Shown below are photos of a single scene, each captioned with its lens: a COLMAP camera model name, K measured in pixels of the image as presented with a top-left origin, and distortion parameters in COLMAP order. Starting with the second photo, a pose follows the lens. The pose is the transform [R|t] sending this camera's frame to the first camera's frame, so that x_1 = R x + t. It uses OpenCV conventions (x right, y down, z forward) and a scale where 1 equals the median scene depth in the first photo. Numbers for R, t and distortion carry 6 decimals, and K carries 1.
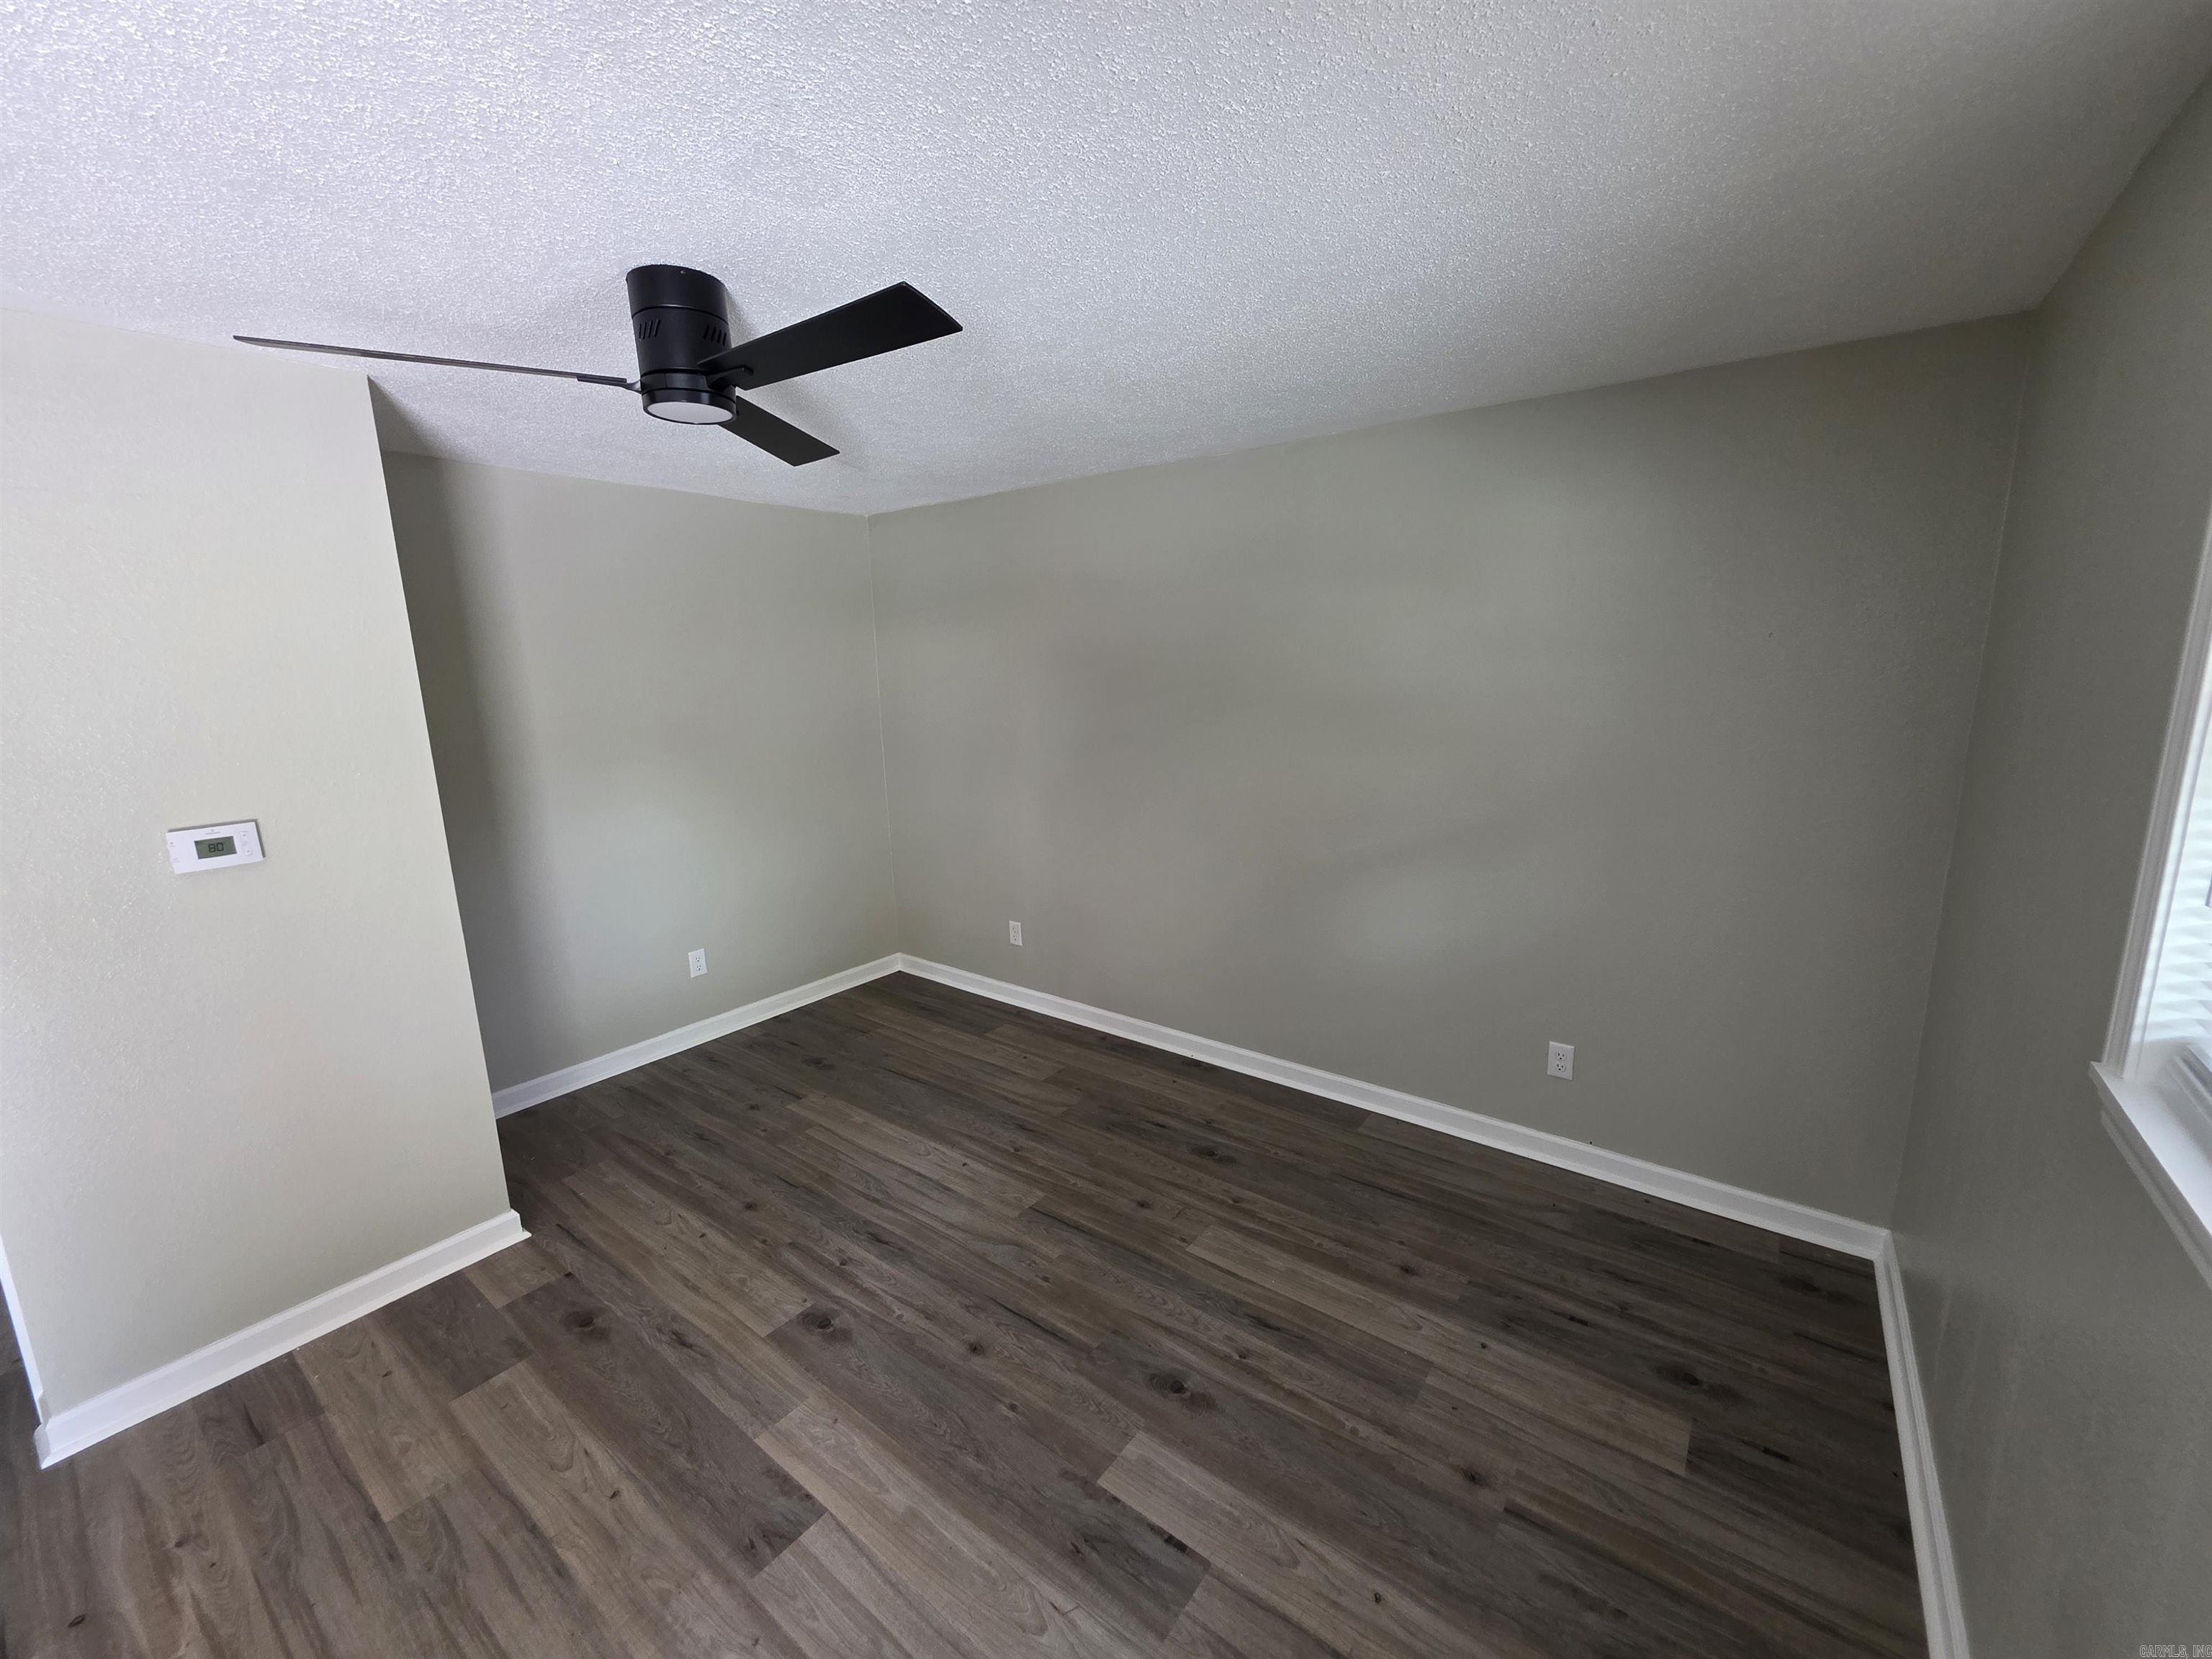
lens RADIAL K [[888.6, 0, 1097.3], [0, 888.6, 822.1], [0, 0, 1]] dist [0.001127, 0.001203]
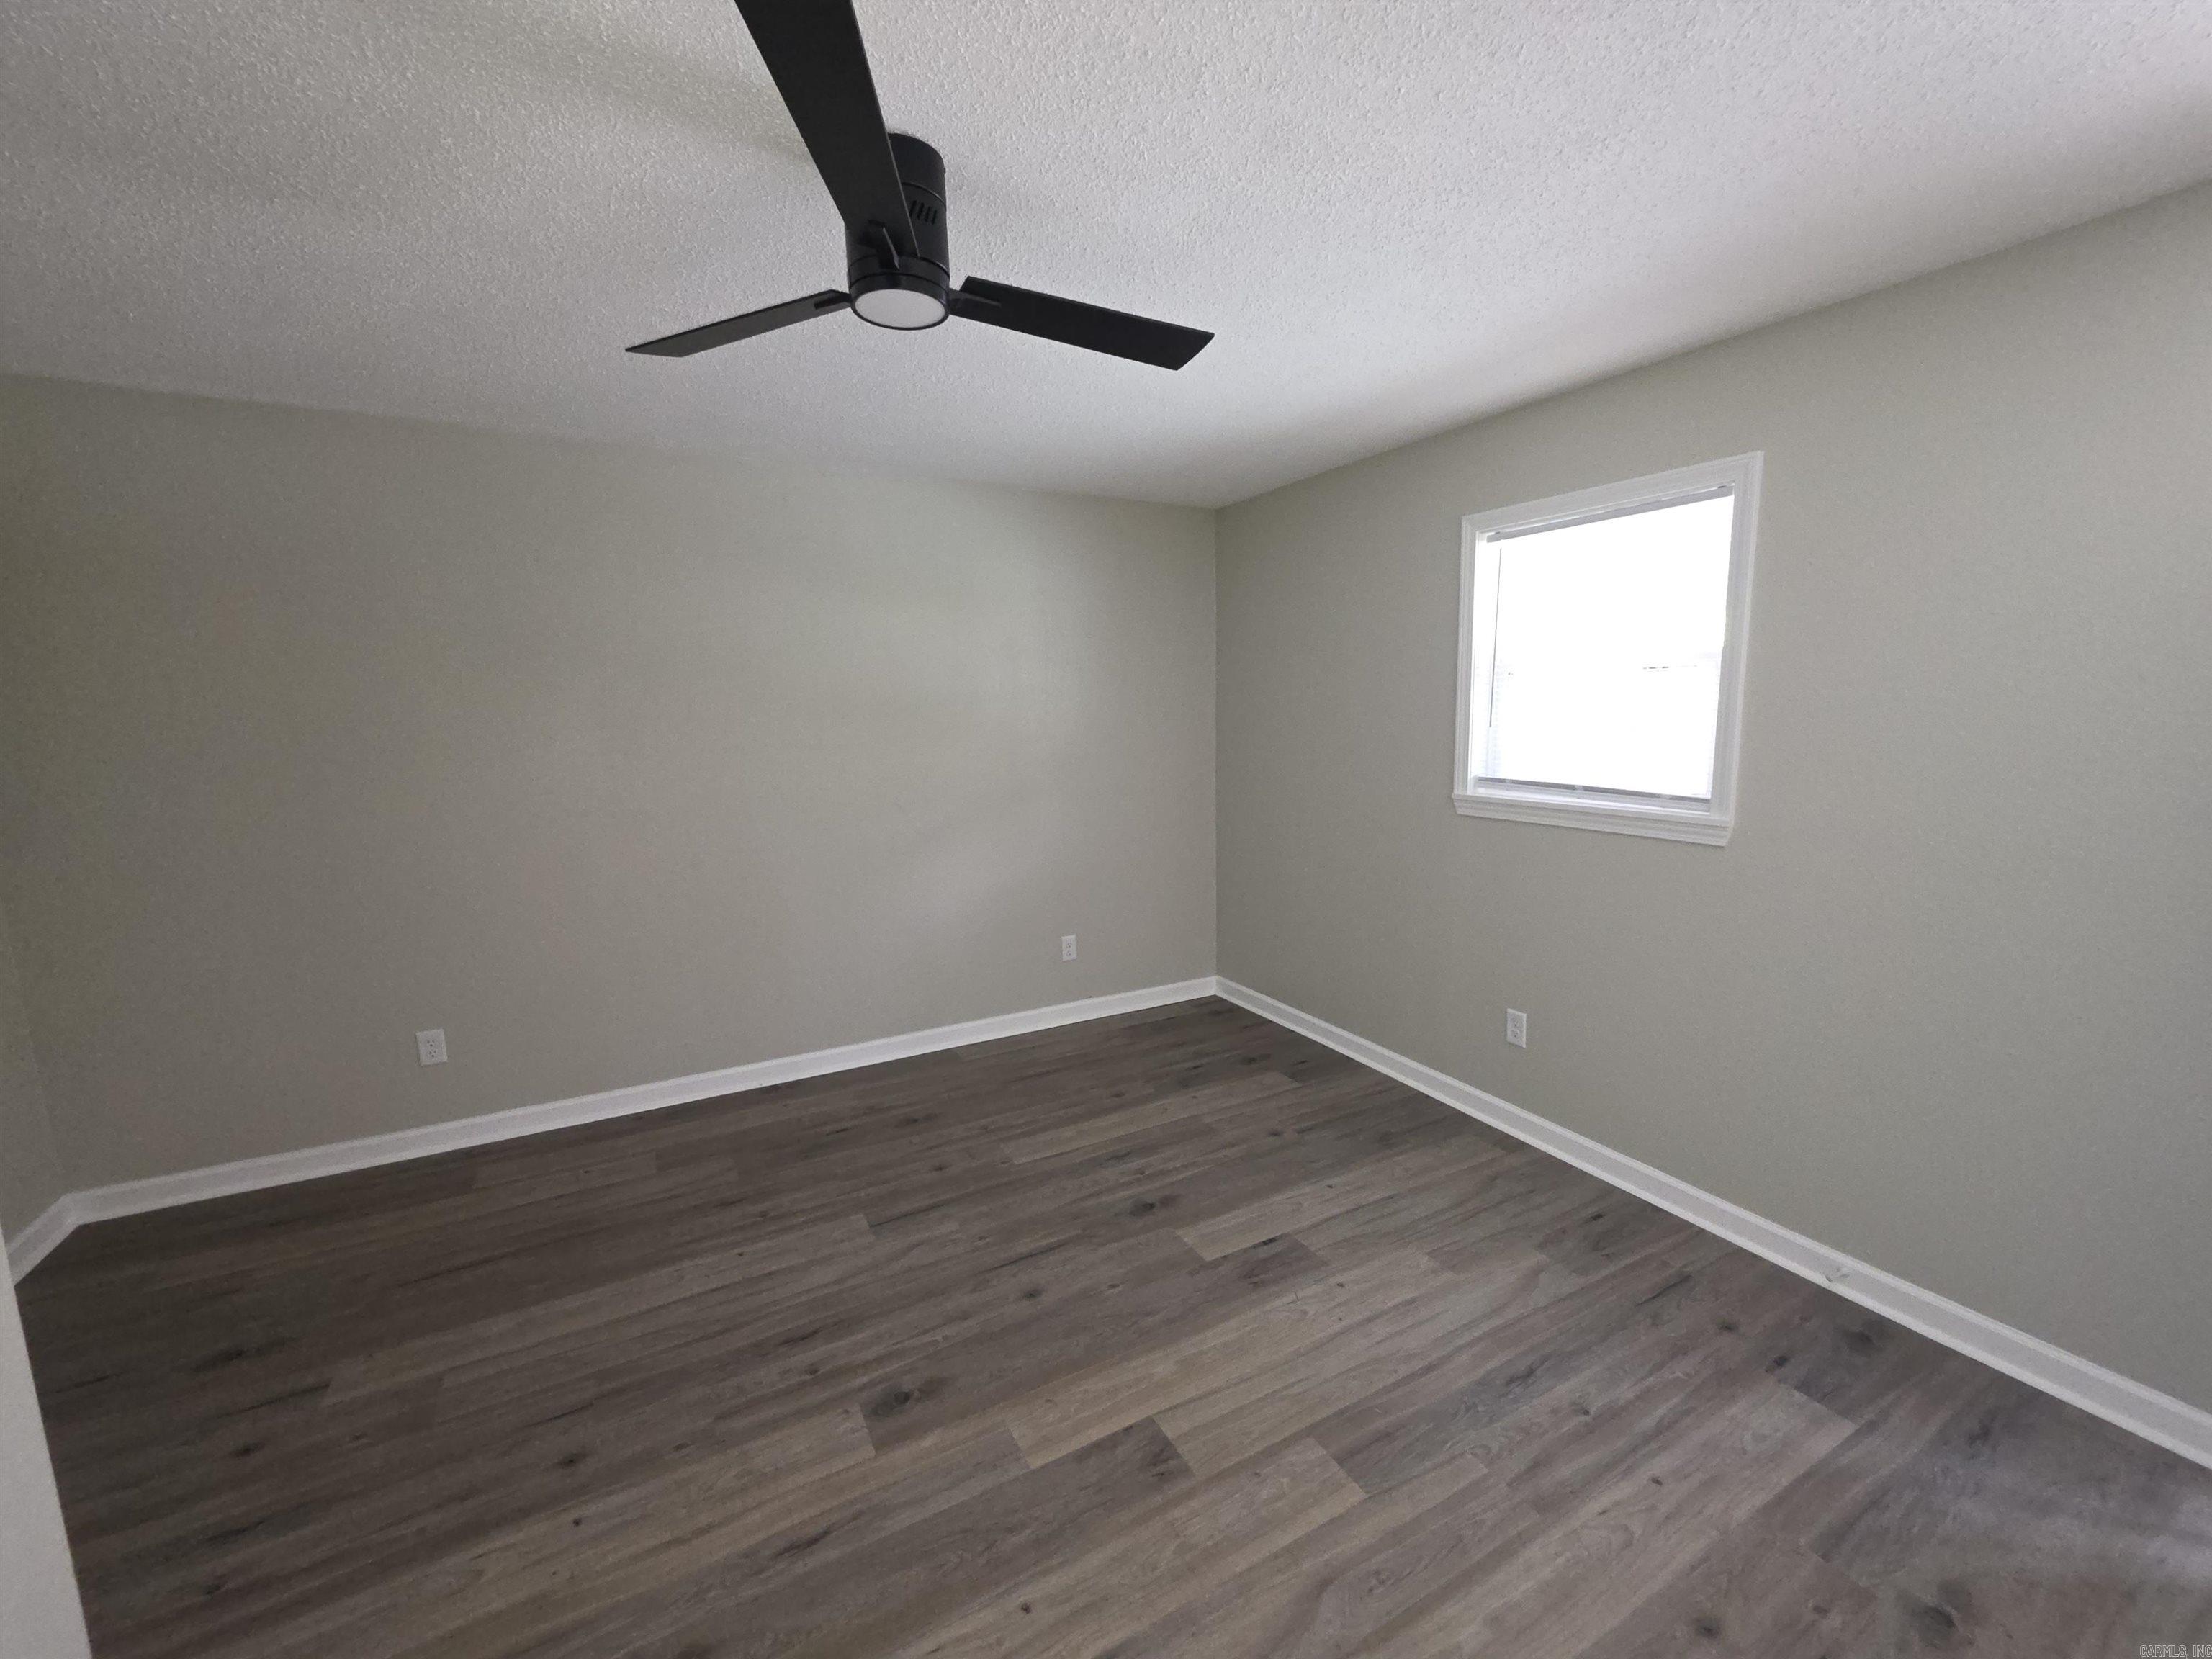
lens RADIAL K [[888.6, 0, 1095.7], [0, 888.6, 834.5], [0, 0, 1]] dist [0.001127, 0.001203]
pose [[0.411596, -0.117280, 0.903789, -0.925518], [0.170308, 0.984114, 0.050143, 0.025077], [-0.895312, 0.133283, 0.425031, 0.400035]]
